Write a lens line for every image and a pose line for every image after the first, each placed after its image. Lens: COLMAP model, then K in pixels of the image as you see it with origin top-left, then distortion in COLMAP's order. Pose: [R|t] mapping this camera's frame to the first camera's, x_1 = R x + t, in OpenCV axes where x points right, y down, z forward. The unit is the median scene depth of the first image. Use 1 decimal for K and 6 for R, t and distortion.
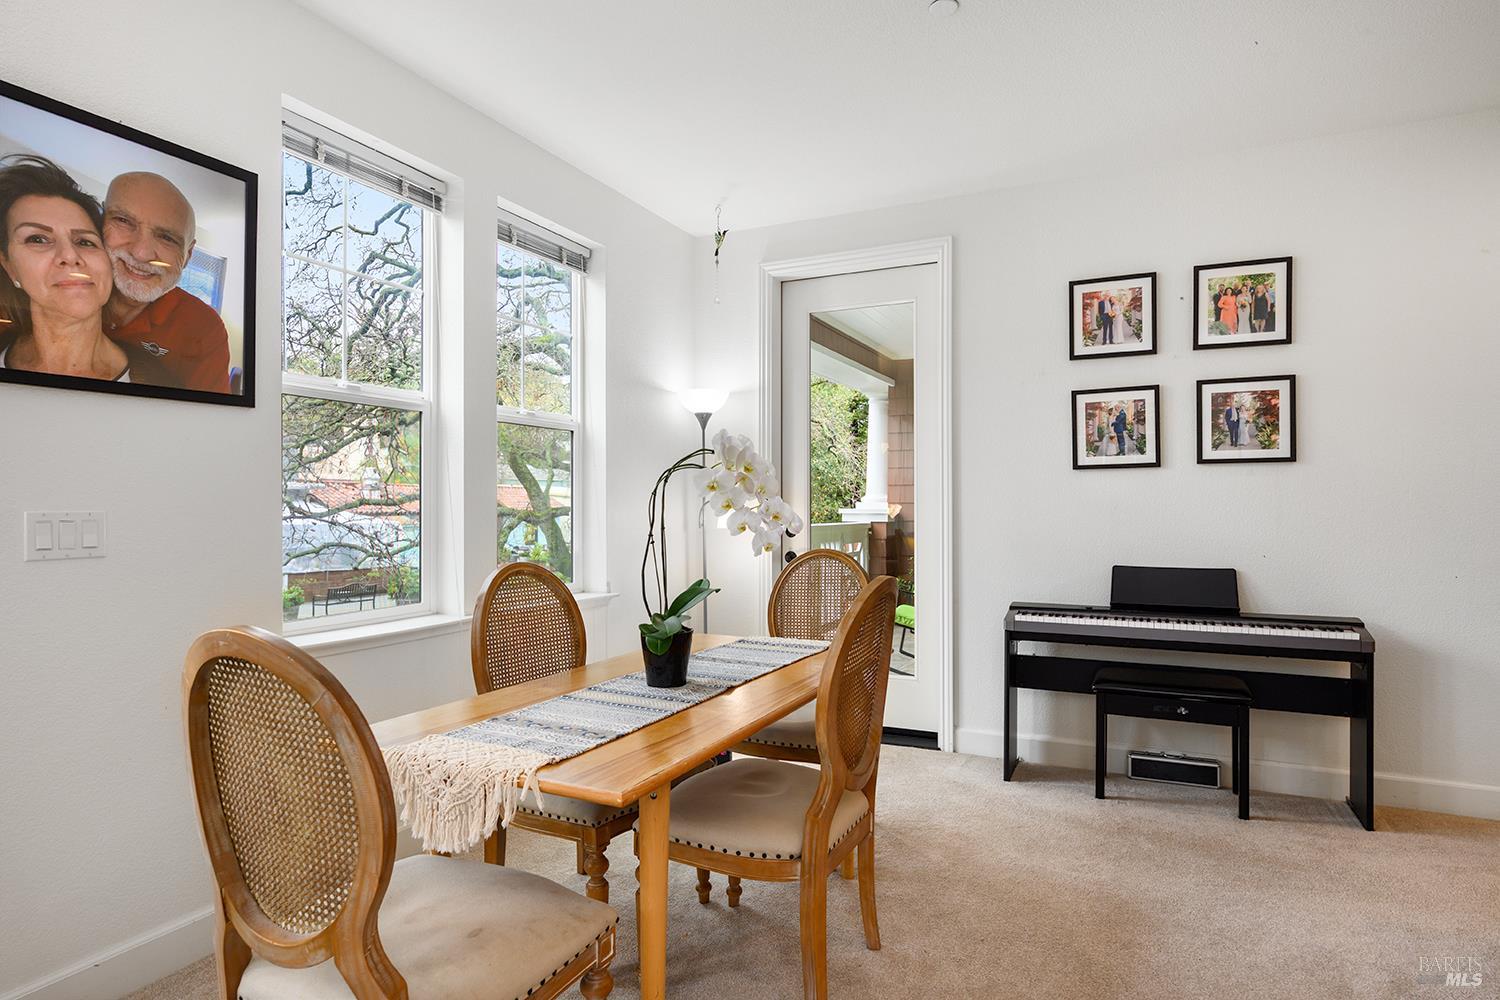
lens RADIAL K [[831.1, 0, 749.5], [0, 831.1, 499.4], [0, 0, 1]] dist [-0.014705, 0.001105]
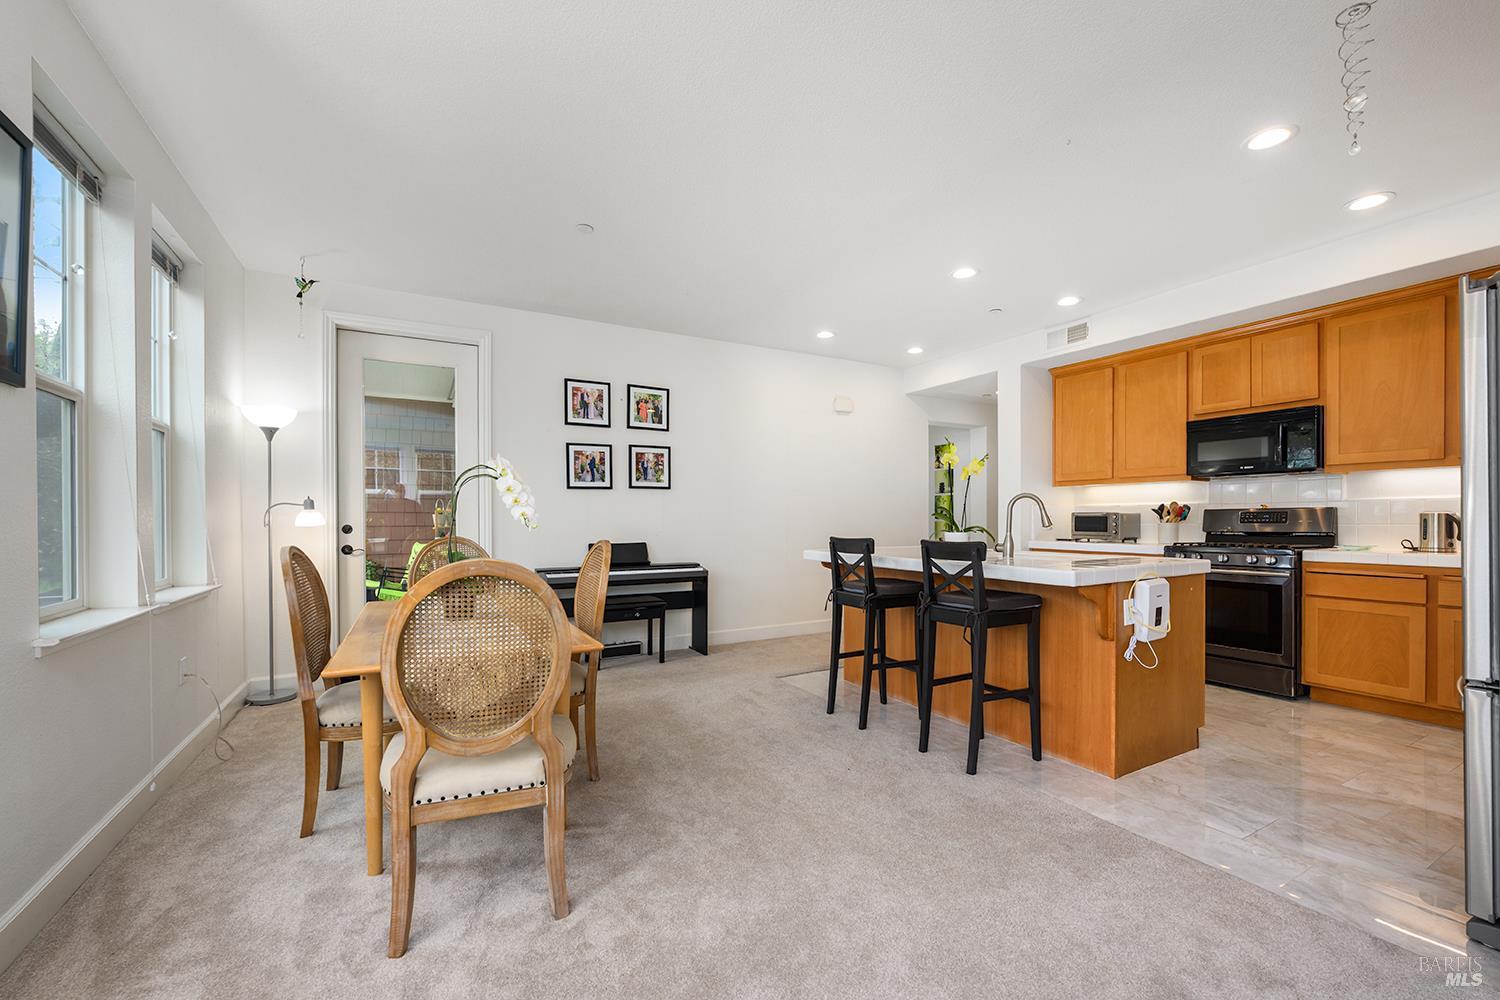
lens RADIAL K [[602.8, 0, 774.4], [0, 602.8, 526.7], [0, 0, 1]] dist [-0.013587, 0.000130]
pose [[0.560077, -0.011812, 0.828356, -0.425362], [-0.003573, 0.999855, 0.016673, 0.021156], [-0.828433, -0.012297, 0.559954, -0.055599]]
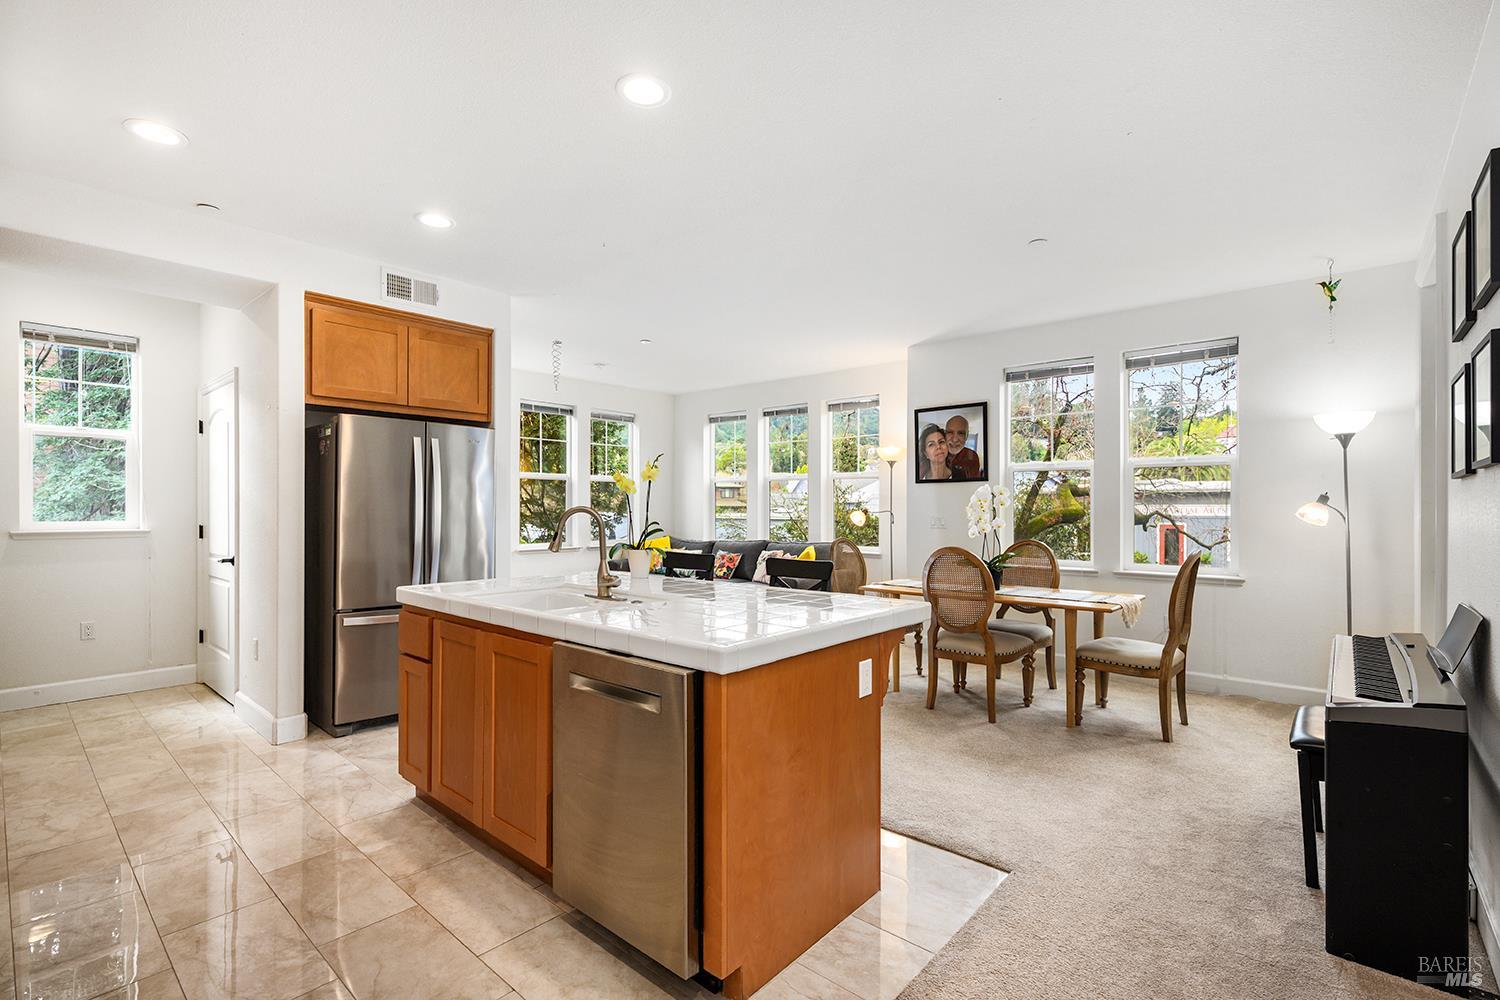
lens RADIAL K [[680.9, 0, 754.8], [0, 680.9, 509.3], [0, 0, 1]] dist [0.000928, -0.000078]
pose [[-0.264891, 0.001967, -0.964276, 1.312035], [0.011538, 0.999933, -0.001130, -0.009622], [0.964209, -0.011425, -0.264896, 0.556276]]
